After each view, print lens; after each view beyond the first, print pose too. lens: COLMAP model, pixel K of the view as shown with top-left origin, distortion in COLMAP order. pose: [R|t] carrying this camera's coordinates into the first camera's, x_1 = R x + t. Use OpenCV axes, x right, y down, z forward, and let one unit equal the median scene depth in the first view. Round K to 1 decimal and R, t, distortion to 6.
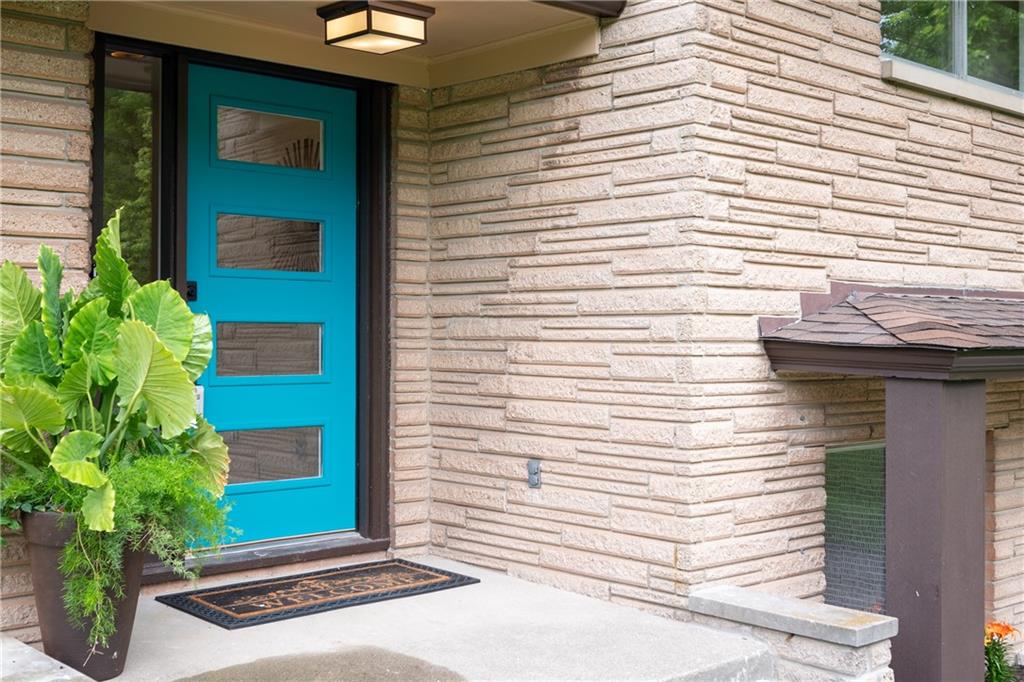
lens RADIAL K [[1201.1, 0, 514.6], [0, 1201.1, 321.8], [0, 0, 1]] dist [-0.005642, -0.005487]
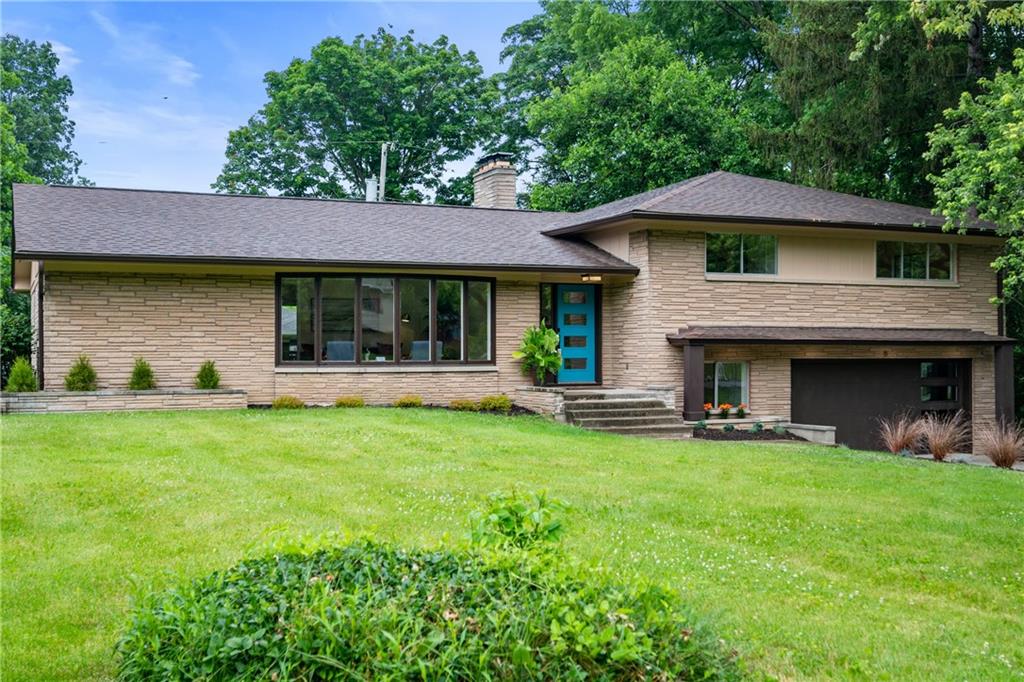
lens RADIAL K [[1151.6, 0, 512.0], [0, 1151.6, 341.0], [0, 0, 1]] dist [0.003221, 0.006055]
pose [[0.938454, -0.011530, -0.345211, 1.220181], [0.010101, 0.999931, -0.005939, 0.047944], [0.345256, 0.002087, 0.938506, -3.617503]]
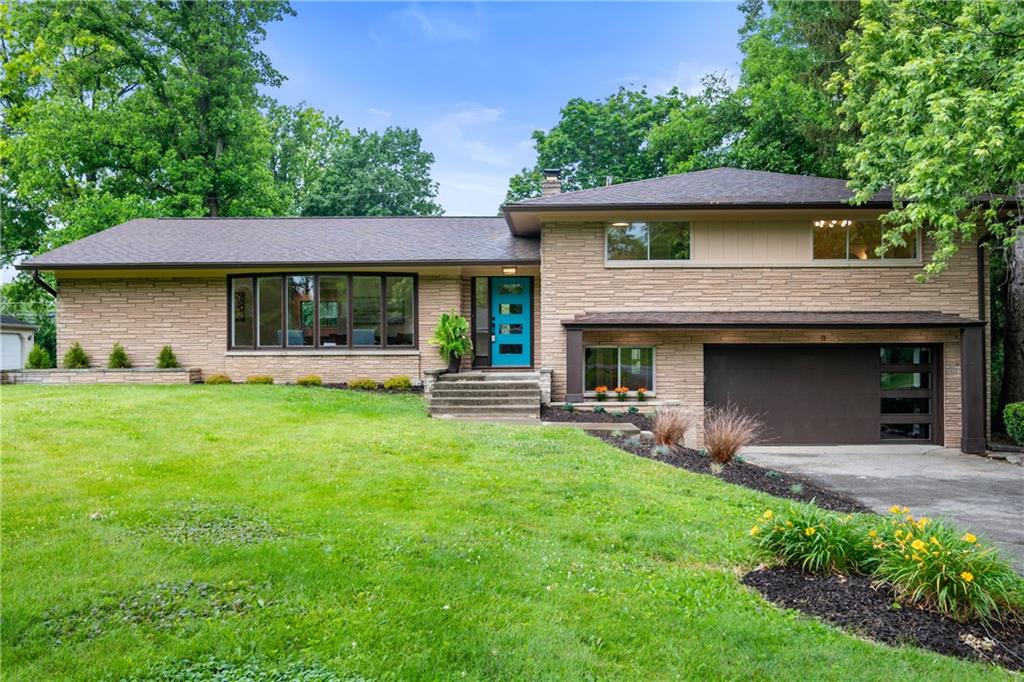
lens RADIAL K [[862.7, 0, 512.0], [0, 862.7, 341.0], [0, 0, 1]] dist [-0.000725, -0.000188]
pose [[0.716868, -0.017758, -0.696982, 2.616692], [0.013312, 0.999842, -0.011783, 0.128602], [0.697082, -0.000831, 0.716991, -1.822745]]
